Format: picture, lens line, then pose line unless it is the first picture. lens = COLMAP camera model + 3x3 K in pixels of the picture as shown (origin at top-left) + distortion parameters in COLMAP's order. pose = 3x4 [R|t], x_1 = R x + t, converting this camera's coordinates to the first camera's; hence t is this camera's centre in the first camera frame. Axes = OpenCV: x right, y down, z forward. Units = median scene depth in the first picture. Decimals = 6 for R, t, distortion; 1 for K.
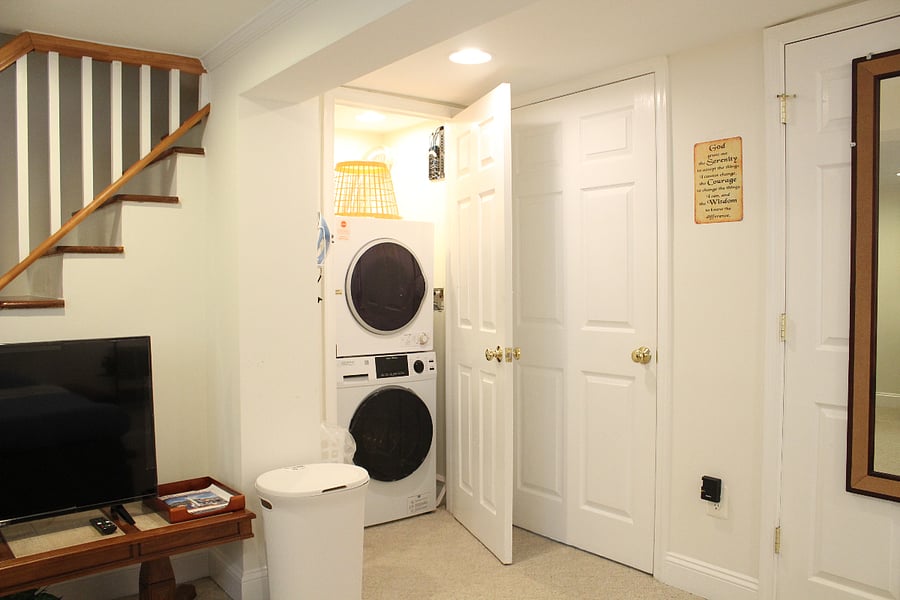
lens RADIAL K [[746.0, 0, 446.9], [0, 746.0, 301.4], [0, 0, 1]] dist [-0.172689, 0.165098]
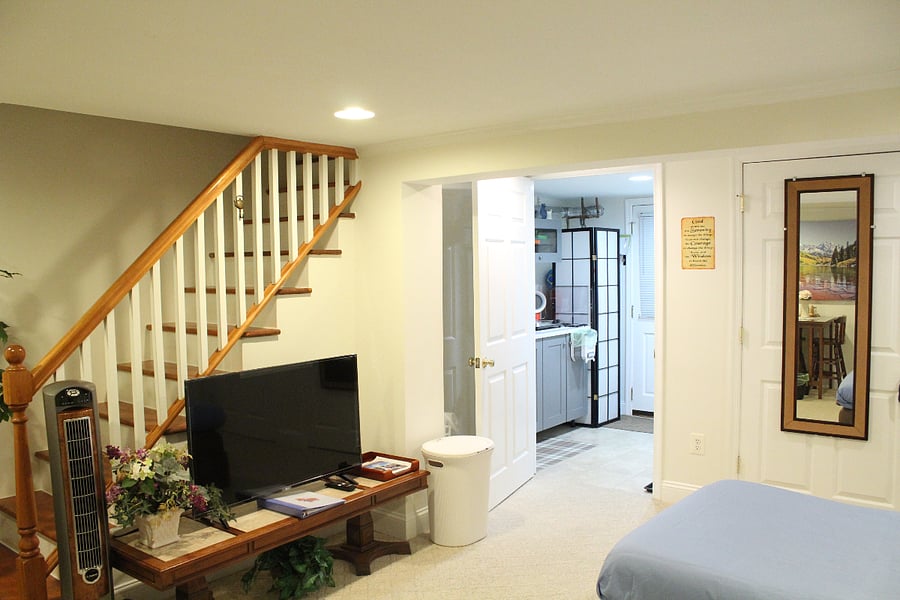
lens RADIAL K [[746.0, 0, 446.9], [0, 746.0, 301.4], [0, 0, 1]] dist [-0.172689, 0.165098]
pose [[0.972899, -0.016371, 0.230650, -0.560377], [0.012983, 0.999784, 0.016199, -0.075585], [-0.230865, -0.012766, 0.972902, -0.450572]]
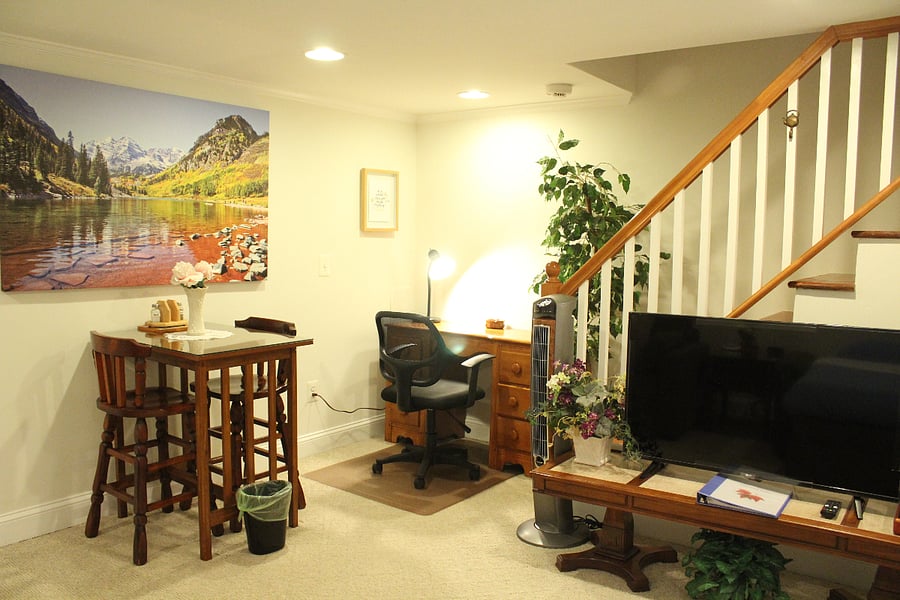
lens RADIAL K [[746.0, 0, 446.9], [0, 746.0, 301.4], [0, 0, 1]] dist [-0.172689, 0.165098]
pose [[0.255286, 0.091591, -0.962518, 0.302940], [-0.052558, 0.995346, 0.080775, -0.030047], [0.965436, 0.029967, 0.258911, 0.191593]]
